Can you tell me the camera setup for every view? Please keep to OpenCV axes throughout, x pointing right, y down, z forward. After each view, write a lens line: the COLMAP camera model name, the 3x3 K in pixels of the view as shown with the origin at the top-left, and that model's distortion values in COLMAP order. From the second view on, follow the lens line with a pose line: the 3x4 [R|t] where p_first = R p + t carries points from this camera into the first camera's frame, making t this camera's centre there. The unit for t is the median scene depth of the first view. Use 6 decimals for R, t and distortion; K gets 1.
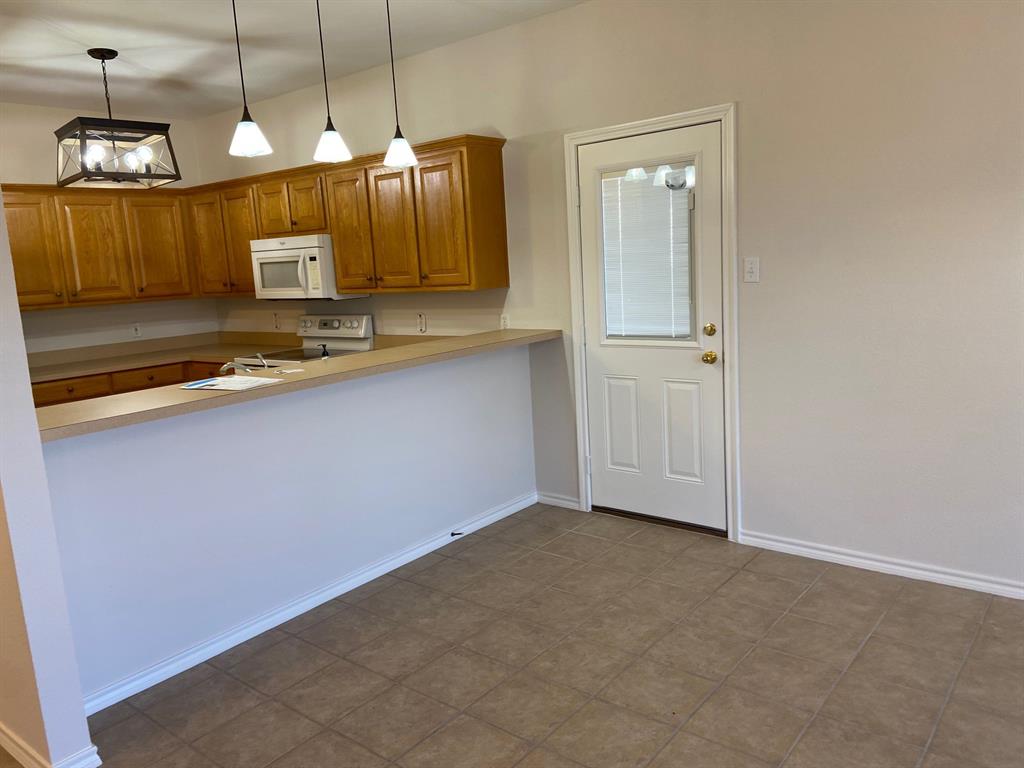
lens RADIAL K [[783.1, 0, 511.6], [0, 783.1, 382.9], [0, 0, 1]] dist [0.063414, 0.000867]
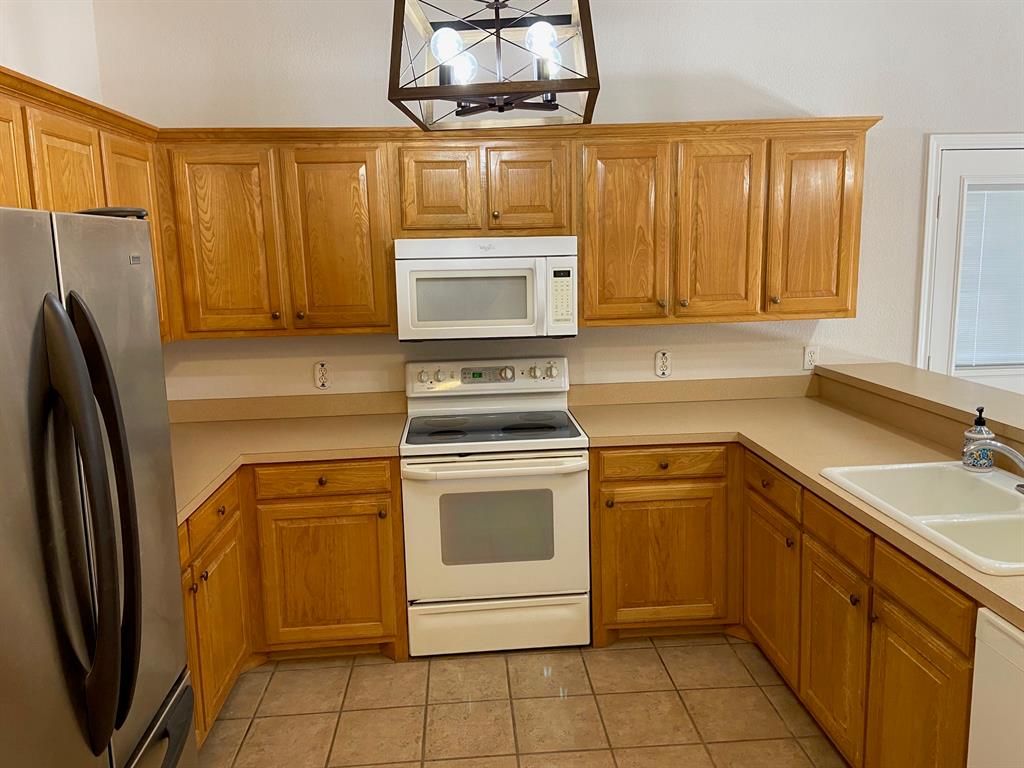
lens RADIAL K [[783.1, 0, 513.8], [0, 783.1, 384.4], [0, 0, 1]] dist [0.063414, 0.000867]
pose [[0.727286, -0.072801, 0.682462, -0.674283], [0.089295, 0.995944, 0.011081, -0.073693], [-0.680500, 0.052881, 0.730837, 0.529871]]
